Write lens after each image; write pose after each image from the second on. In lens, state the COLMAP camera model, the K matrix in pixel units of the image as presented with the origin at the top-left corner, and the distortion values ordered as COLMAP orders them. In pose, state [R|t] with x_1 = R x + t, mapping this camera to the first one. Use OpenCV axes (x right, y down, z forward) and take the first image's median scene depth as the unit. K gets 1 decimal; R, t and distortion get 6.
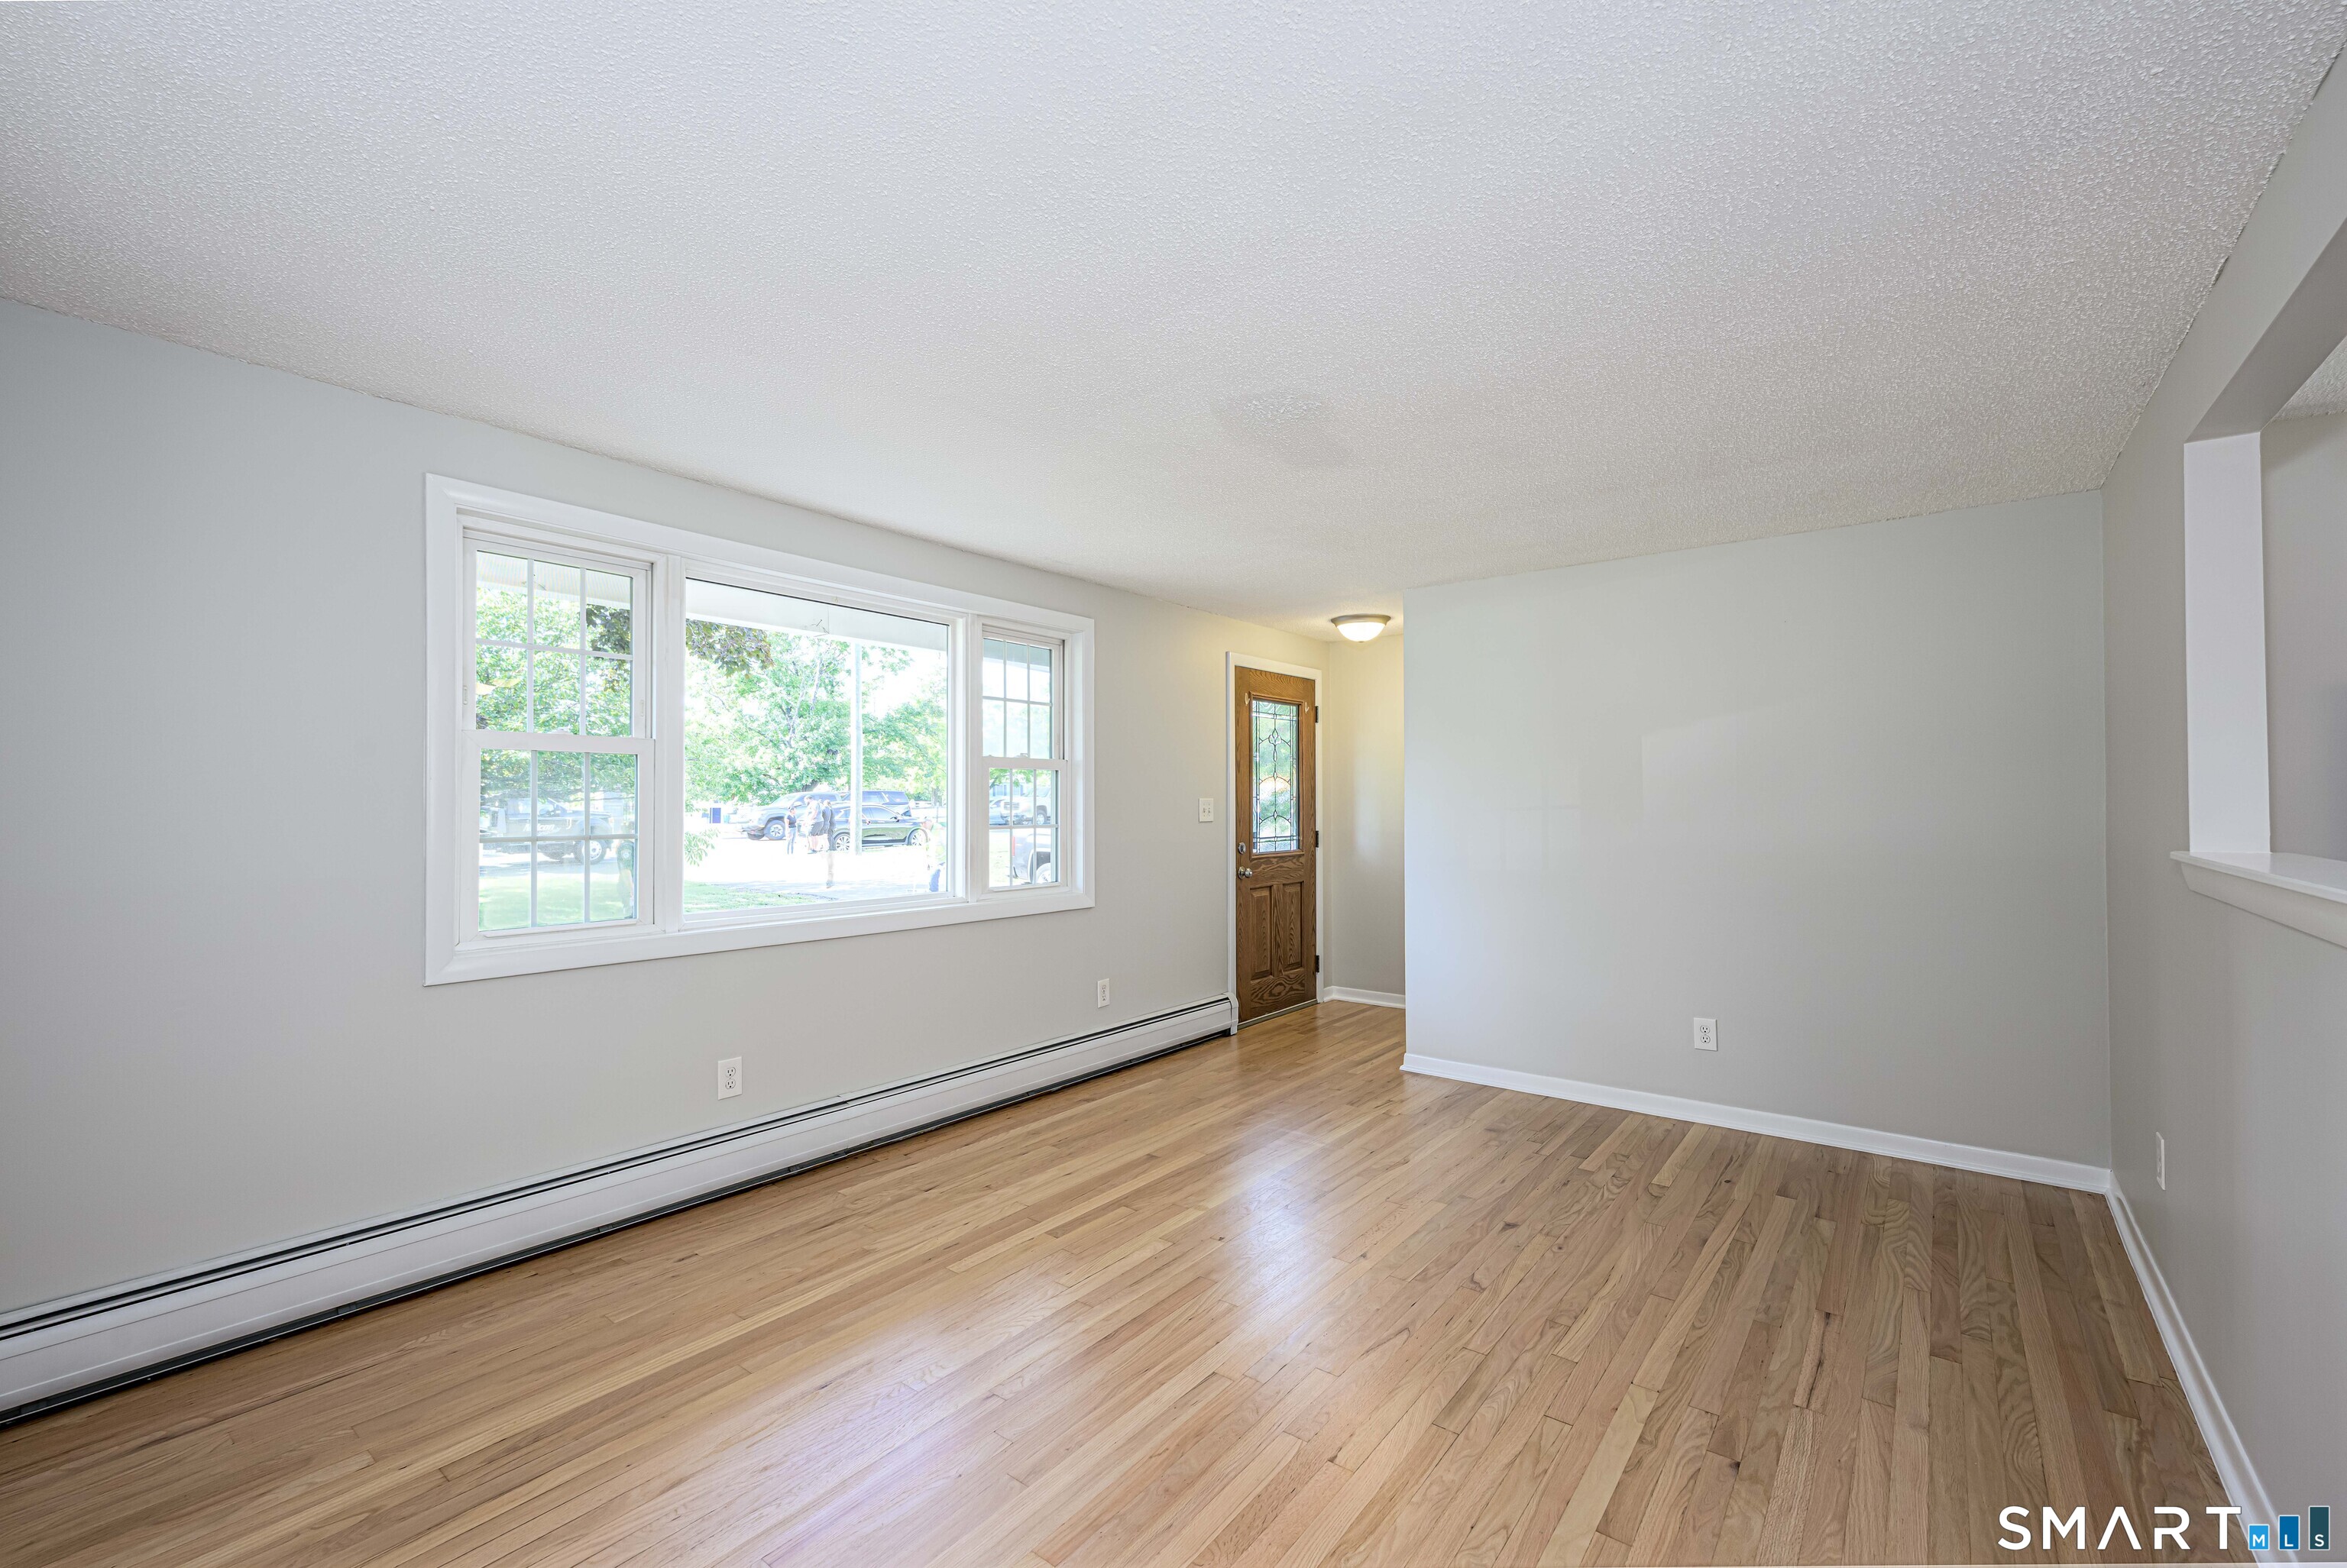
lens RADIAL K [[965.3, 0, 1169.4], [0, 965.3, 799.7], [0, 0, 1]] dist [0.000556, 0.000149]
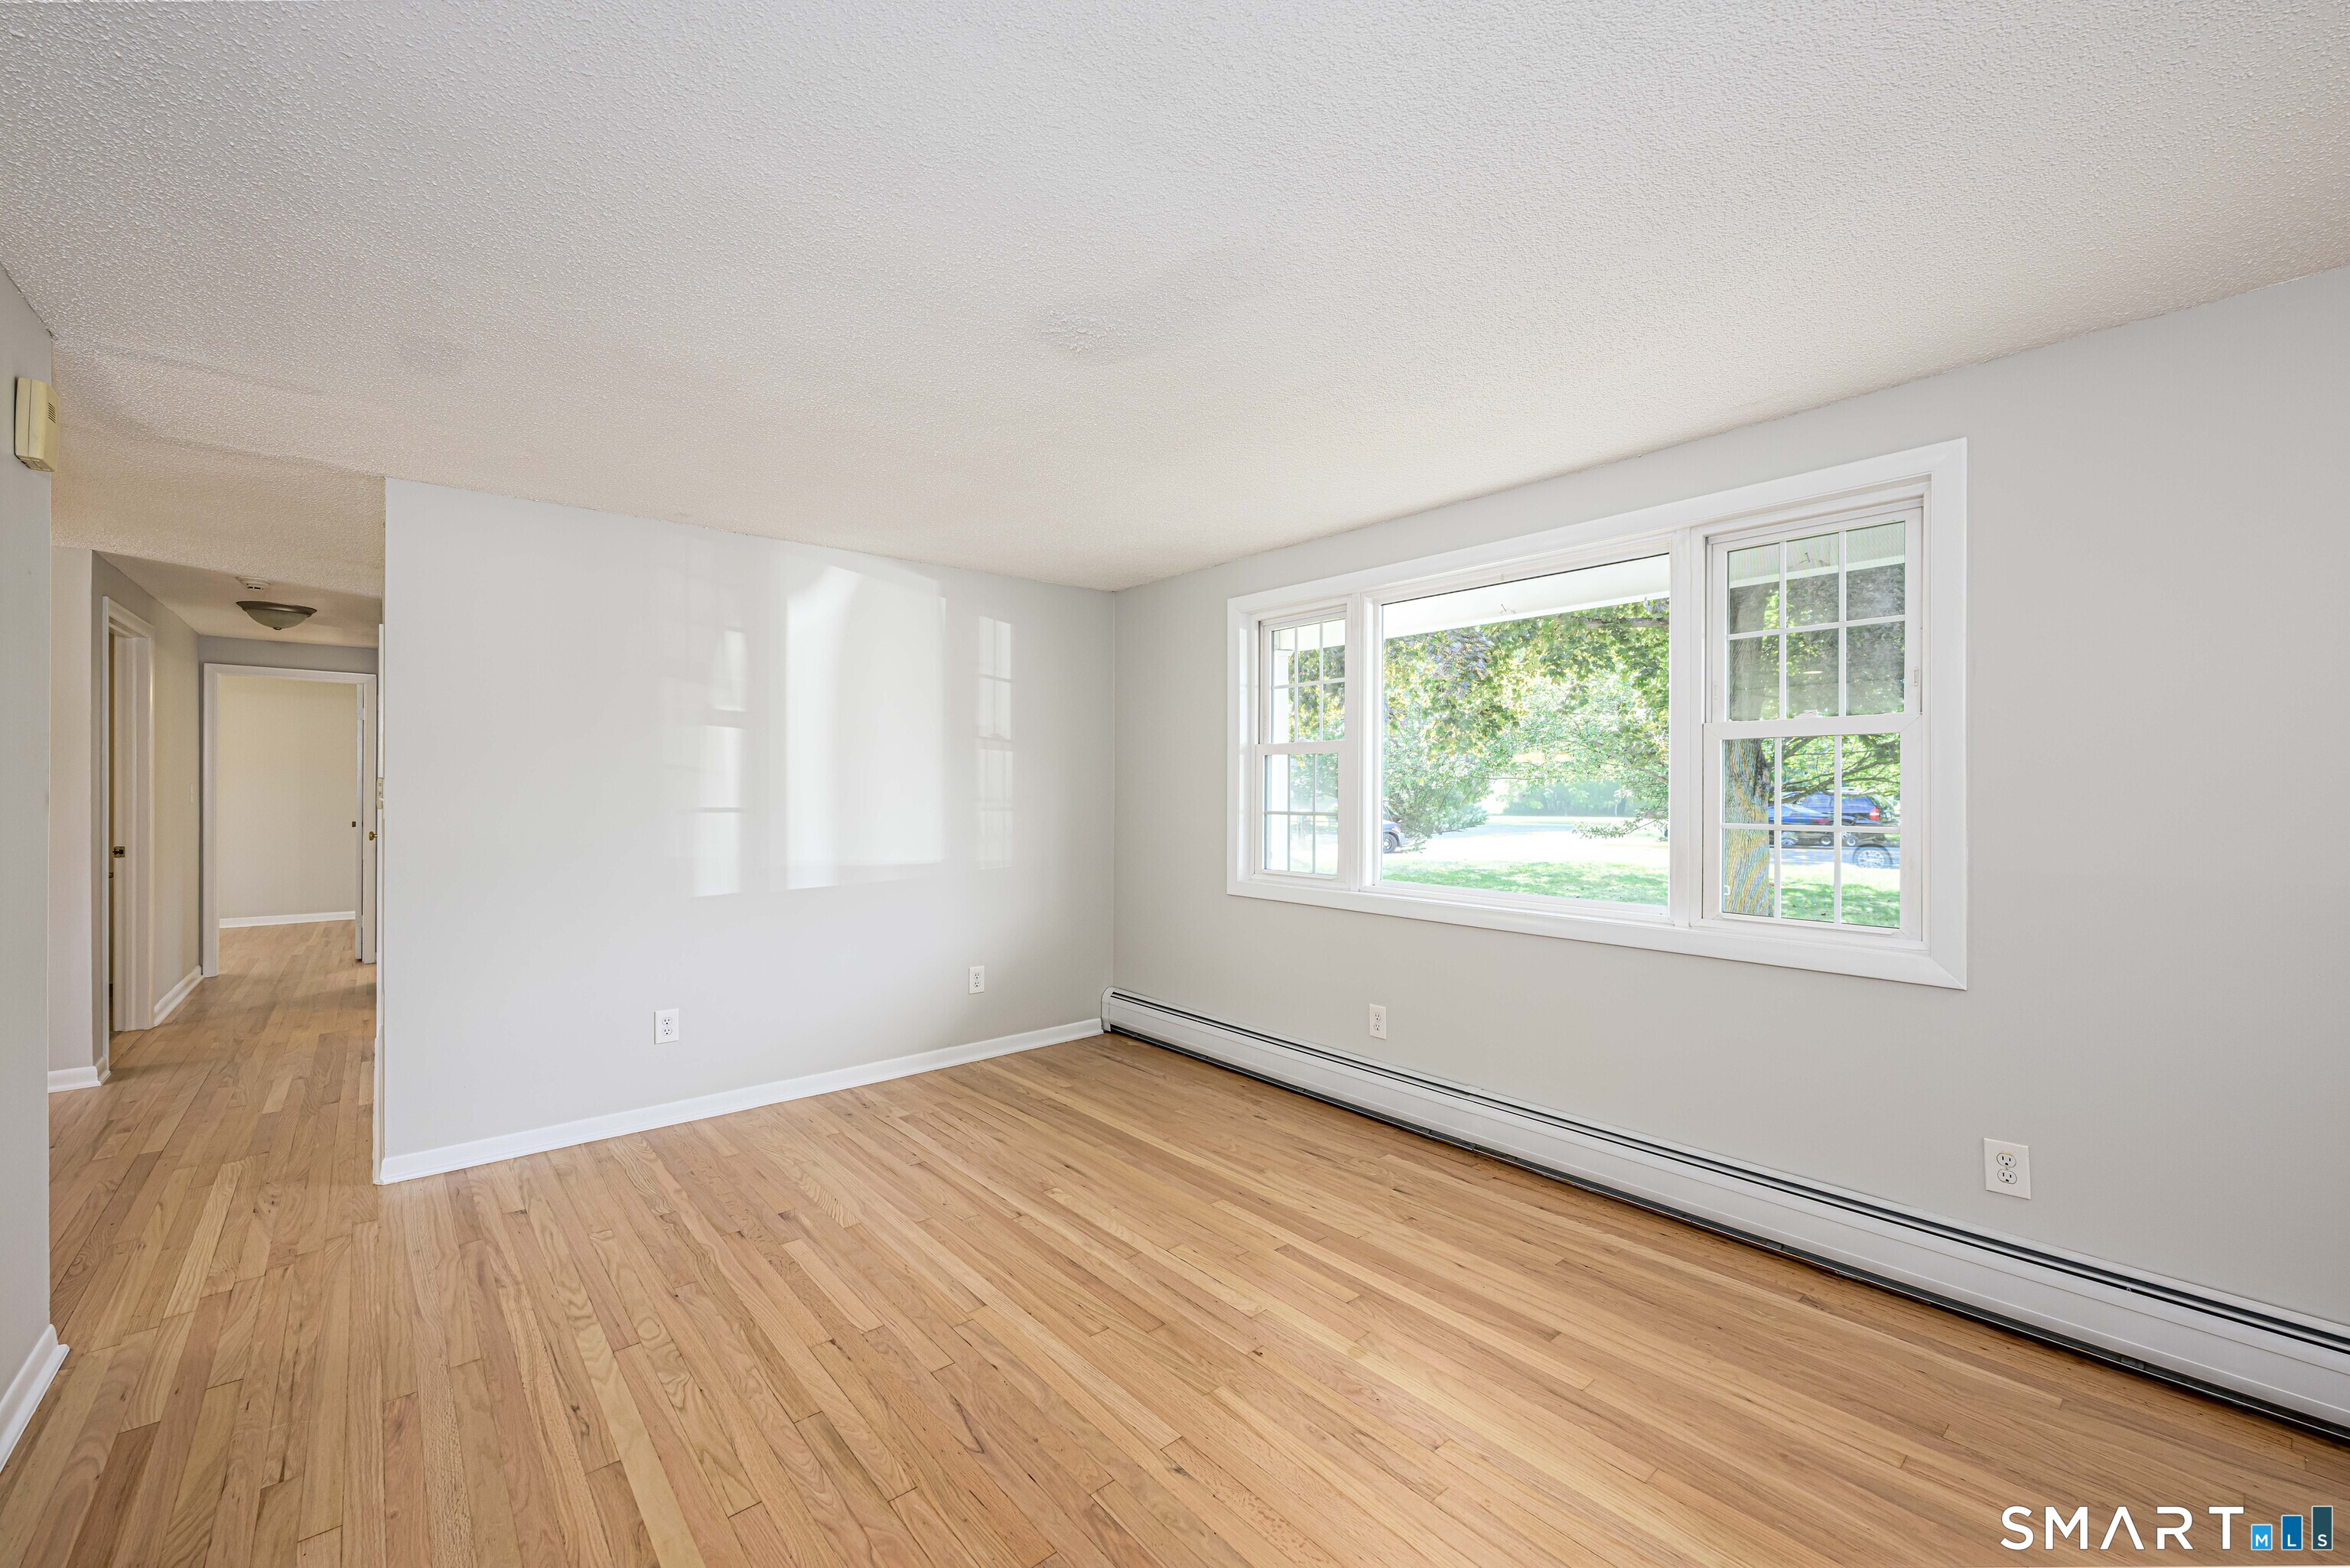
lens RADIAL K [[935.6, 0, 1162.4], [0, 935.6, 793.3], [0, 0, 1]] dist [0.000013, 0.000417]
pose [[-0.197703, 0.004191, -0.980253, 0.494963], [0.002509, 0.999990, 0.003769, 0.001774], [0.980259, -0.001715, -0.197712, 0.662797]]
